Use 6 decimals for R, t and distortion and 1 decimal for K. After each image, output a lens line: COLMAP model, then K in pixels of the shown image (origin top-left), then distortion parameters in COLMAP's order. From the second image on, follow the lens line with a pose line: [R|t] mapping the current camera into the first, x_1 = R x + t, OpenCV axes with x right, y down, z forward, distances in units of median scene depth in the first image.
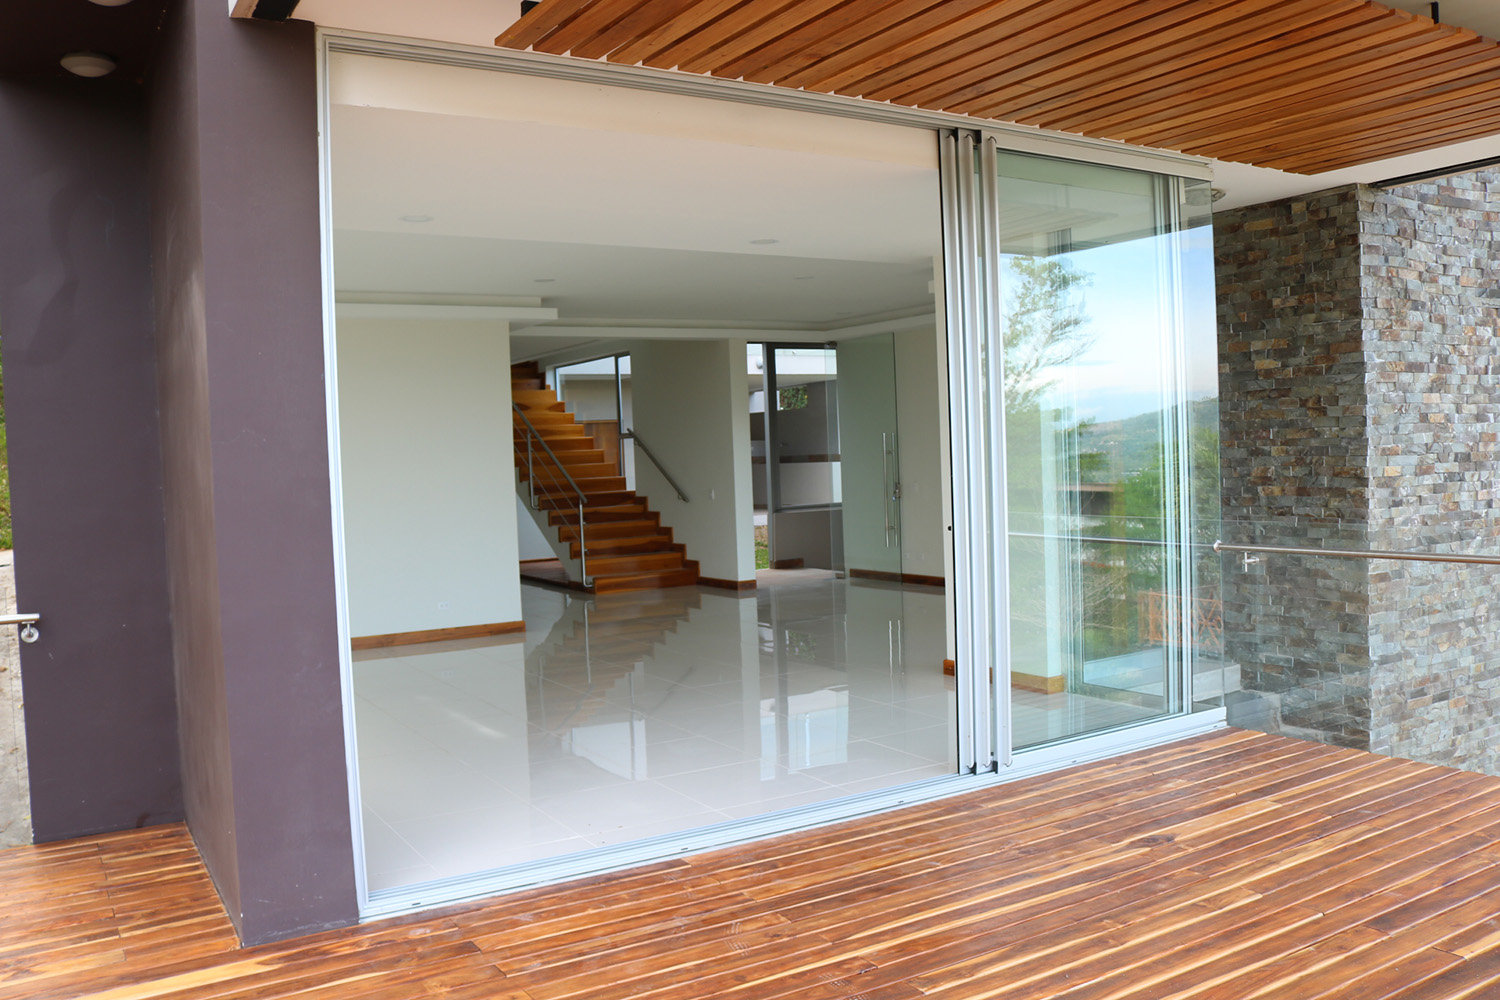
lens RADIAL K [[1241.2, 0, 749.7], [0, 1241.2, 501.9], [0, 0, 1]] dist [-0.125562, 0.011081]
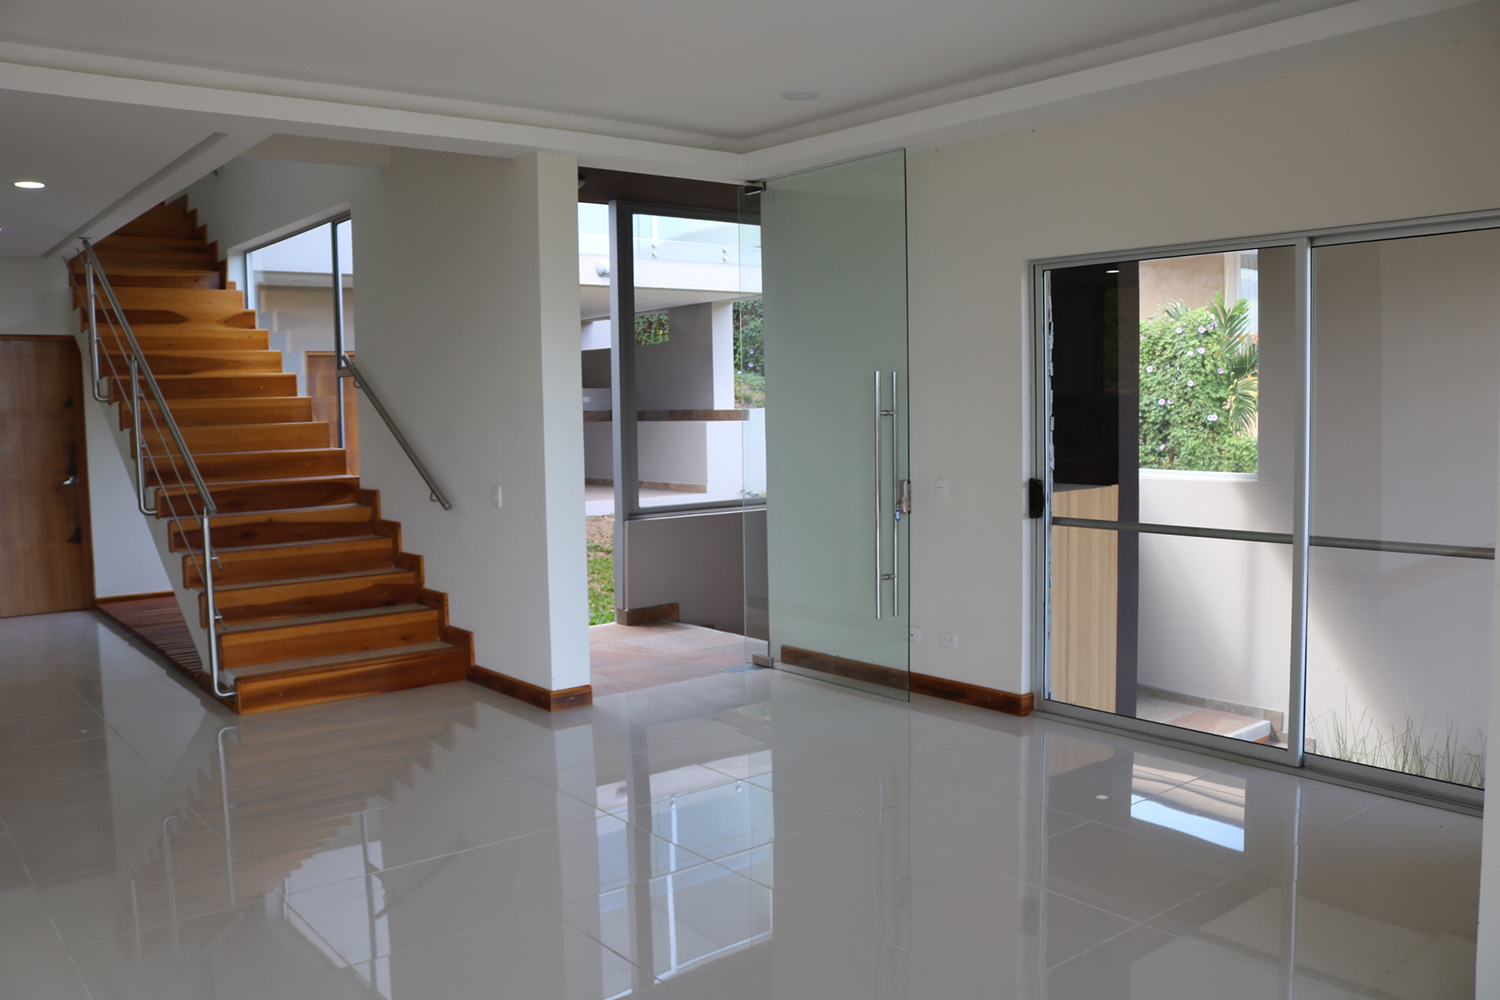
lens RADIAL K [[1241.2, 0, 754.1], [0, 1241.2, 499.0], [0, 0, 1]] dist [-0.125562, 0.011081]
pose [[0.991452, 0.007733, 0.130245, 0.004287], [-0.012779, 0.999198, 0.037949, -0.021658], [-0.129847, -0.039289, 0.990755, 0.477163]]
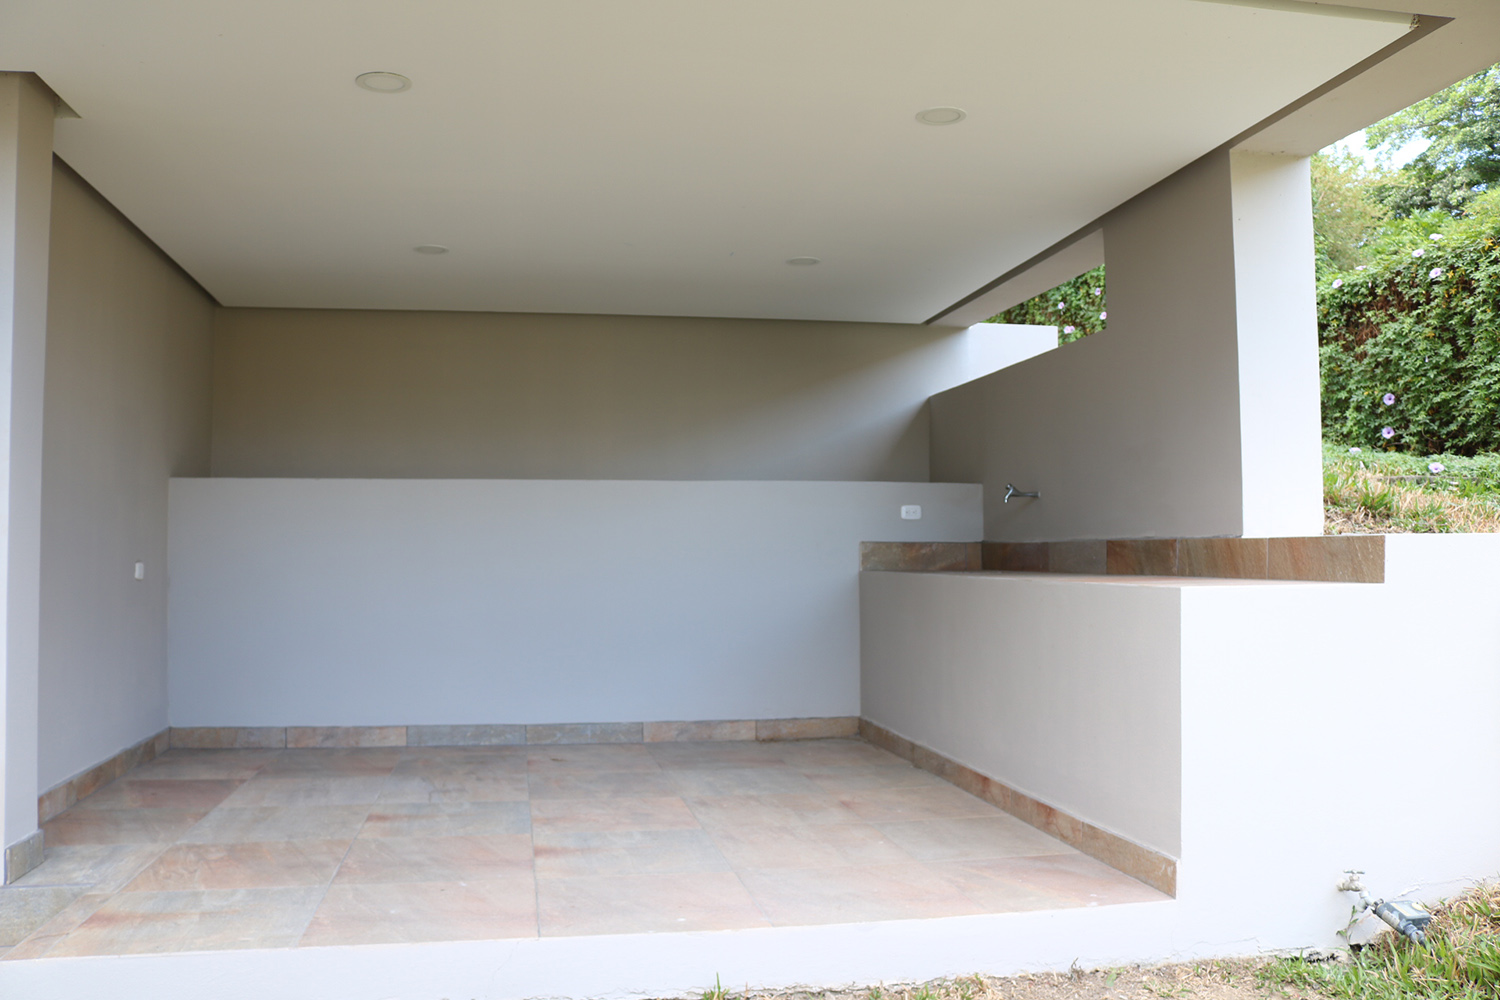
lens RADIAL K [[1241.2, 0, 748.2], [0, 1241.2, 498.8], [0, 0, 1]] dist [-0.125562, 0.011081]
pose [[0.934435, 0.019748, -0.355587, 0.062218], [-0.045659, 0.996865, -0.064623, -0.034485], [0.353196, 0.076622, 0.932406, 0.931281]]
